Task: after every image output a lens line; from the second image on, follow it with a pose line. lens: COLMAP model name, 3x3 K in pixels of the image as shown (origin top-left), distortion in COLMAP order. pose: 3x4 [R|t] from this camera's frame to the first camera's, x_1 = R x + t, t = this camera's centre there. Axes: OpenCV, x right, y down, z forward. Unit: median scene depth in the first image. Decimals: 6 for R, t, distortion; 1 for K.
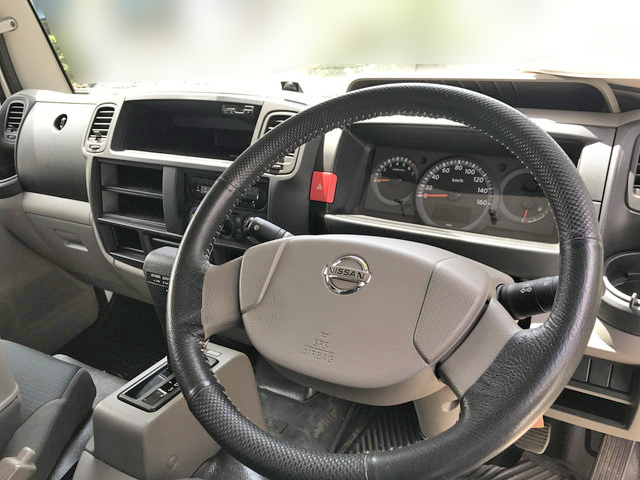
lens RADIAL K [[521.5, 0, 320.0], [0, 521.5, 240.0], [0, 0, 1]] dist [0.057844, -0.074977]
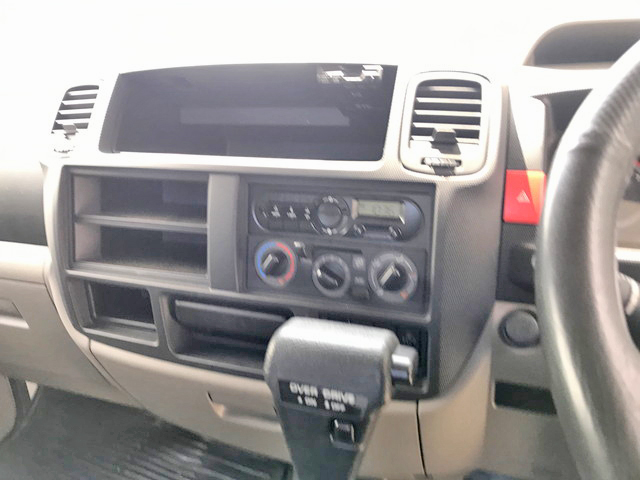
lens RADIAL K [[557.0, 0, 319.8], [0, 557.0, 224.5], [0, 0, 1]] dist [-0.000572, -0.006066]
pose [[0.983705, -0.026588, 0.177813, -0.319762], [0.046725, 0.992828, -0.110039, -0.014809], [-0.173612, 0.116554, 0.977893, 0.434974]]
